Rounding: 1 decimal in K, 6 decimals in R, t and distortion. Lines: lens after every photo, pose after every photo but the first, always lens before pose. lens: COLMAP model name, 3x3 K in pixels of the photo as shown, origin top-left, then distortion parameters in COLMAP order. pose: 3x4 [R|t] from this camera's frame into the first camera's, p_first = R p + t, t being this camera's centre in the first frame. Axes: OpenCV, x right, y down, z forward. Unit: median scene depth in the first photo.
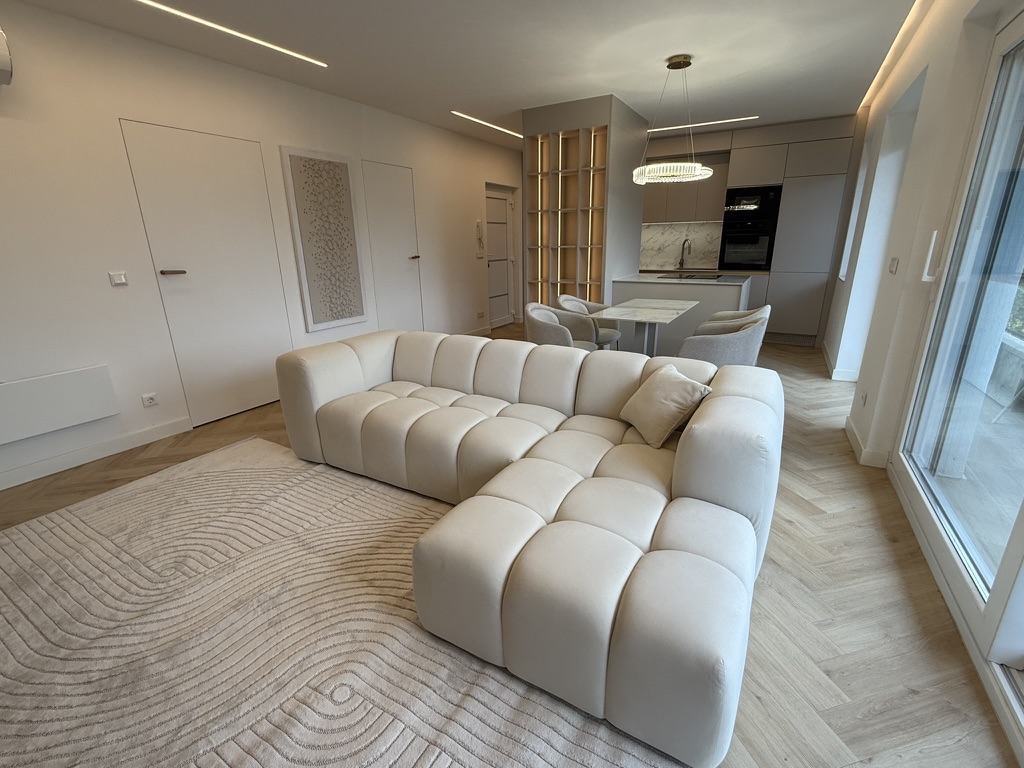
lens RADIAL K [[470.8, 0, 512.0], [0, 470.8, 384.0], [0, 0, 1]] dist [-0.000902, -0.000102]
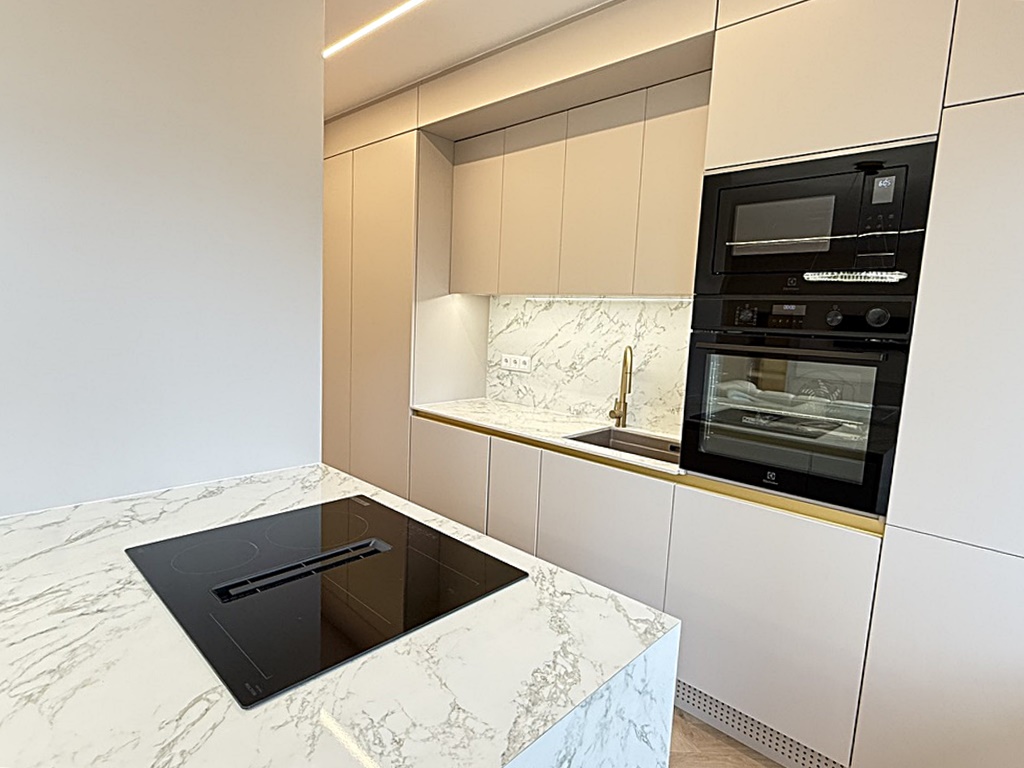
lens RADIAL K [[537.7, 0, 512.0], [0, 537.7, 384.0], [0, 0, 1]] dist [0.001203, 0.000552]
pose [[0.970478, 0.089769, -0.223860, 0.450519], [-0.128454, 0.977941, -0.164715, -0.248962], [0.204135, 0.188608, 0.960602, 0.743923]]
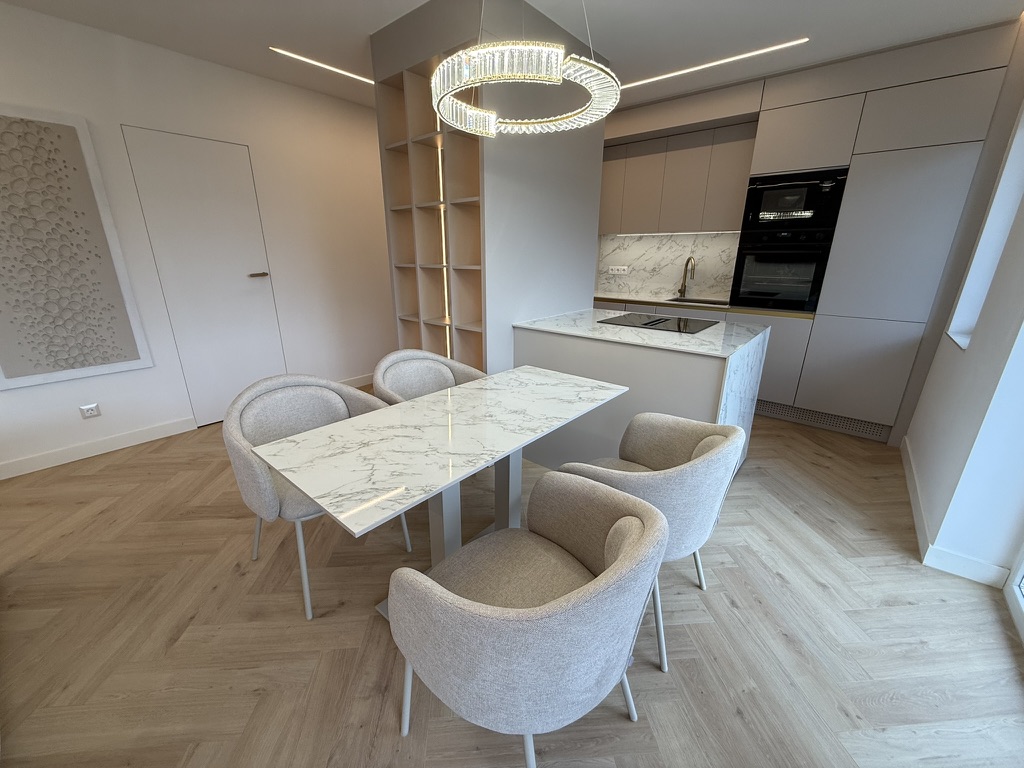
lens RADIAL K [[402.4, 0, 512.0], [0, 402.4, 384.0], [0, 0, 1]] dist [-0.002145, -0.000172]
pose [[0.983187, 0.074523, -0.166704, 0.267711], [-0.071409, 0.997144, 0.024606, -0.138516], [0.168061, -0.012288, 0.985700, 0.437027]]
